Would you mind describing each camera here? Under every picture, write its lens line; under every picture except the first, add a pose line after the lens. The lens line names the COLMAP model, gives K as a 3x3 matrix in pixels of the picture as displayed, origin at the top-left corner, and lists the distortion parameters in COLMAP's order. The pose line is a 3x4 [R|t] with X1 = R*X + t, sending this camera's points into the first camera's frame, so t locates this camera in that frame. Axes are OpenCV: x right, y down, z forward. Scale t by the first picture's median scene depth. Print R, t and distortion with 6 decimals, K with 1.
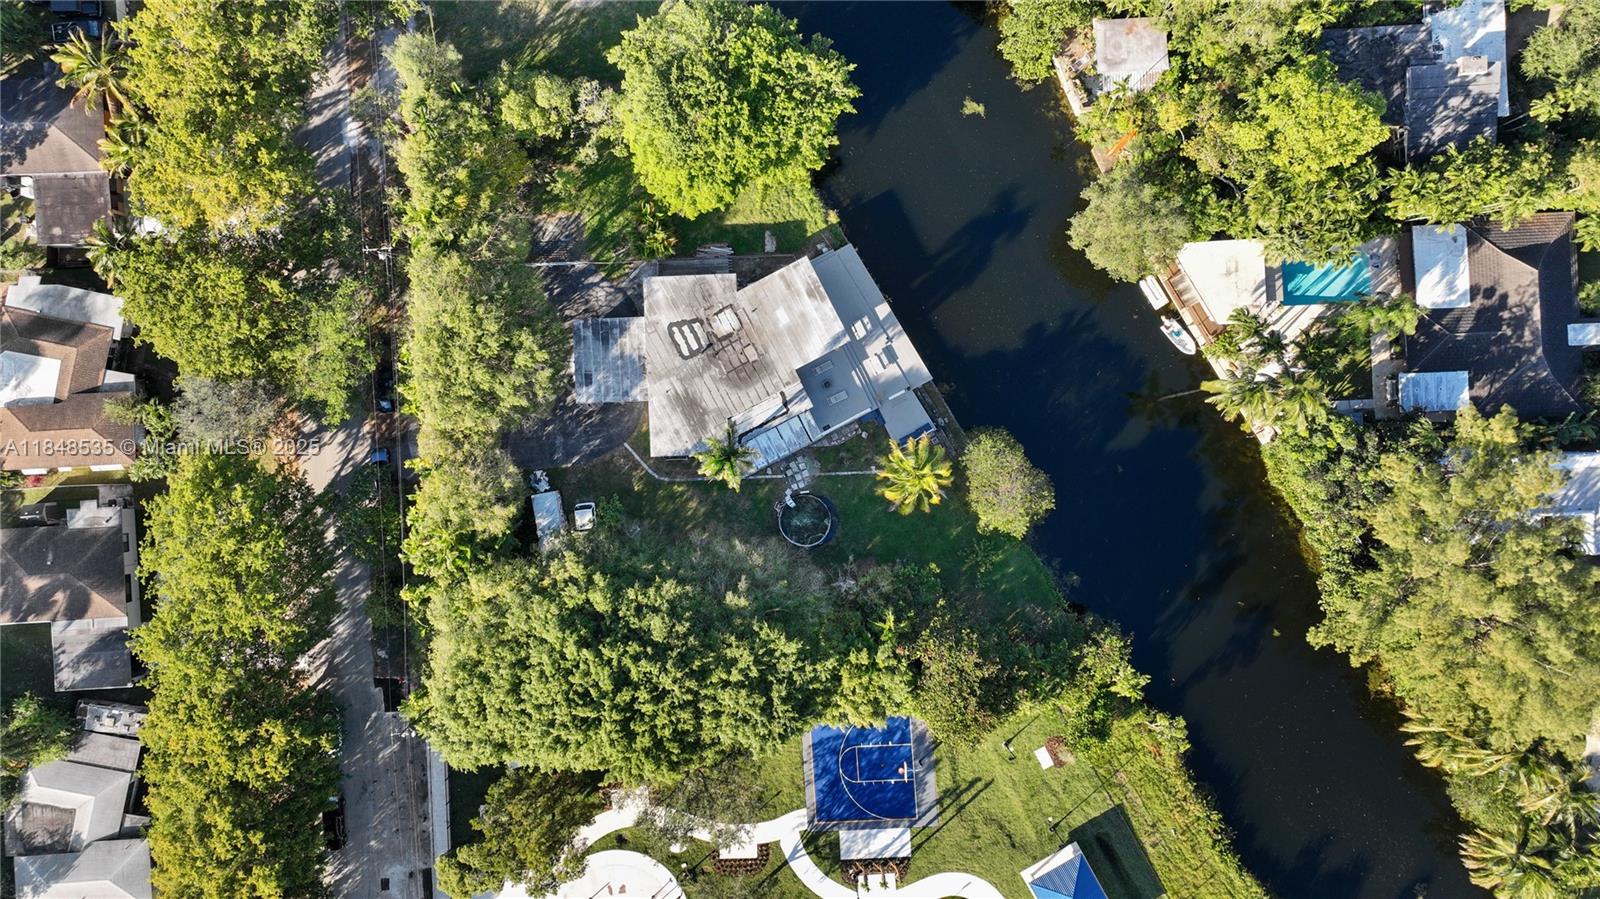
lens RADIAL K [[1186.1, 0, 800.0], [0, 1186.1, 449.5], [0, 0, 1]] dist [-0.010104, -0.001295]
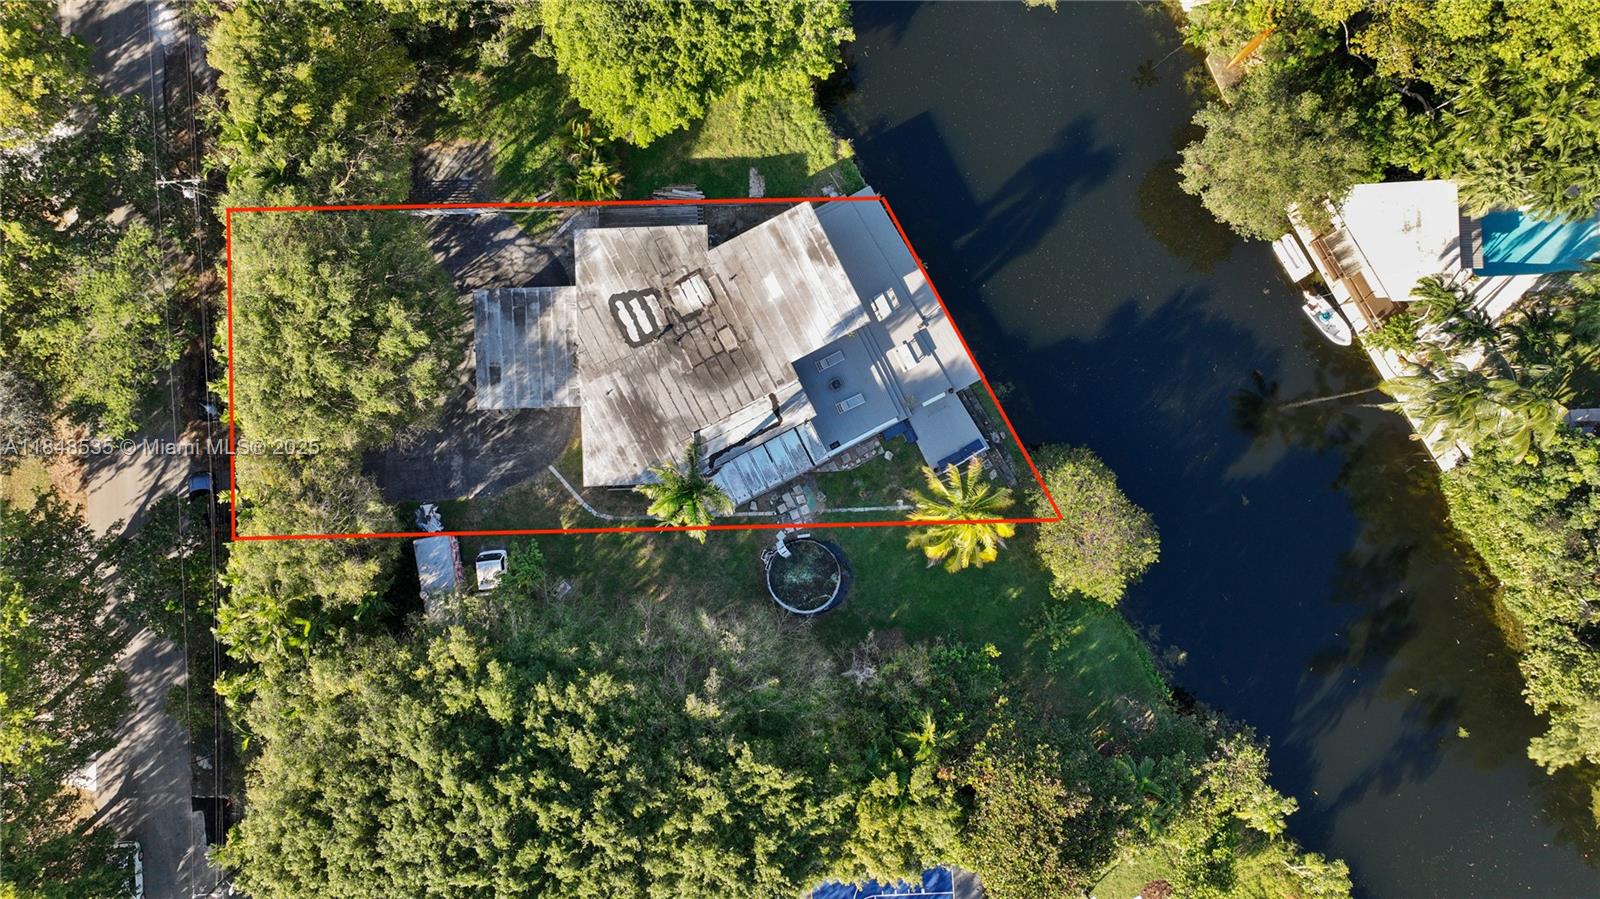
lens RADIAL K [[1132.1, 0, 800.0], [0, 1132.1, 449.5], [0, 0, 1]] dist [-0.010695, 0.029821]
pose [[0.999980, 0.004037, 0.004819, -0.001779], [-0.004003, 0.999967, -0.007041, -0.011426], [-0.004847, 0.007022, 0.999964, 0.334621]]
